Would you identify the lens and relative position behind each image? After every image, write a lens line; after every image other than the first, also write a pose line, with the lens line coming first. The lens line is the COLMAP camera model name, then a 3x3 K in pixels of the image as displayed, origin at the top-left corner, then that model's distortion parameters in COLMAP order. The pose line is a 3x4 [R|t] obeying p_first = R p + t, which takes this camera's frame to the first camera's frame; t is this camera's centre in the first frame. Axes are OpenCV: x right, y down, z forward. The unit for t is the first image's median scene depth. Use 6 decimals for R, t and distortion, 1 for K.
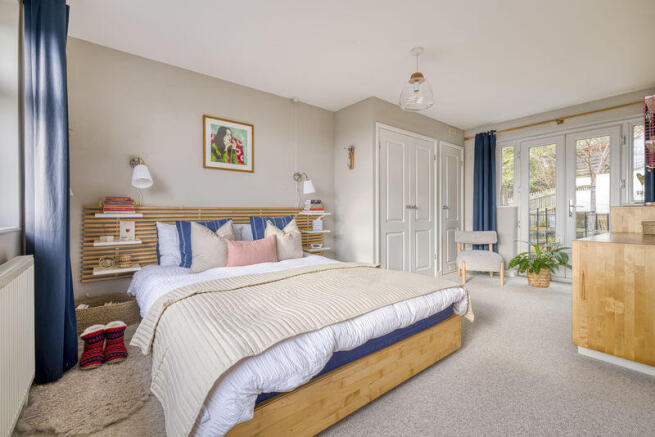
lens RADIAL K [[269.3, 0, 327.0], [0, 269.3, 215.0], [0, 0, 1]] dist [-0.001442, -0.000082]
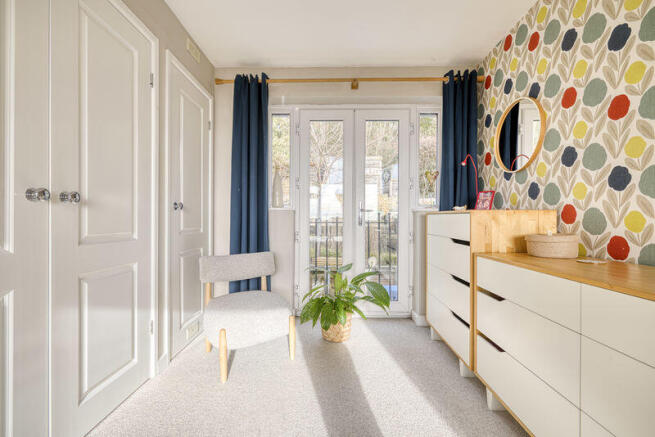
lens RADIAL K [[296.2, 0, 327.9], [0, 296.2, 218.0], [0, 0, 1]] dist [-0.001407, 0.000157]
pose [[0.621902, 0.015430, 0.782943, 0.216770], [-0.005327, 0.999866, -0.015473, -0.002978], [-0.783077, 0.005452, 0.621901, 0.512892]]
